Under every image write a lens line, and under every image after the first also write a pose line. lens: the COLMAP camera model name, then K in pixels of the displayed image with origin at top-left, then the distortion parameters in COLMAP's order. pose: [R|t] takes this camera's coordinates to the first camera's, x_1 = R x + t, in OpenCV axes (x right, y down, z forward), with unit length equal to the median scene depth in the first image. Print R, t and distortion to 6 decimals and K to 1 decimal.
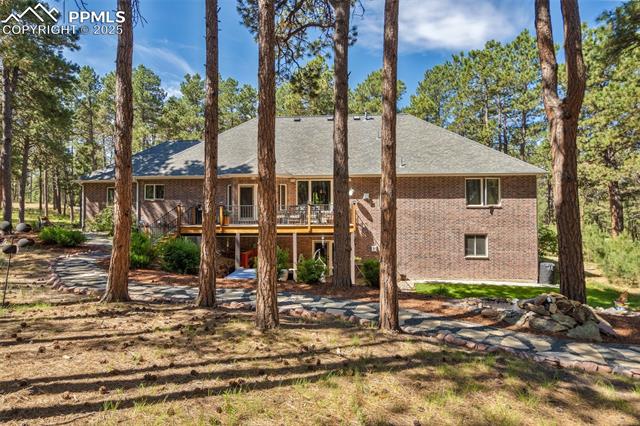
lens RADIAL K [[338.4, 0, 320.0], [0, 338.4, 212.4], [0, 0, 1]] dist [0.001376, 0.000174]
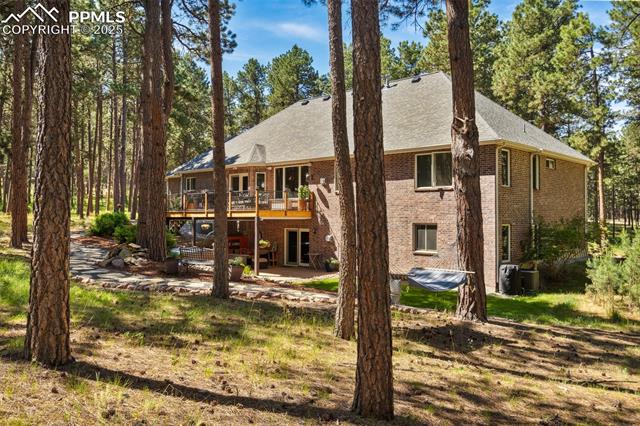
lens RADIAL K [[511.6, 0, 320.2], [0, 511.6, 212.2], [0, 0, 1]] dist [0.002422, 0.000054]
pose [[0.762561, 0.002881, -0.646910, 1.047637], [0.010081, 0.999816, 0.016335, 0.014597], [0.646838, -0.018978, 0.762391, -0.076876]]
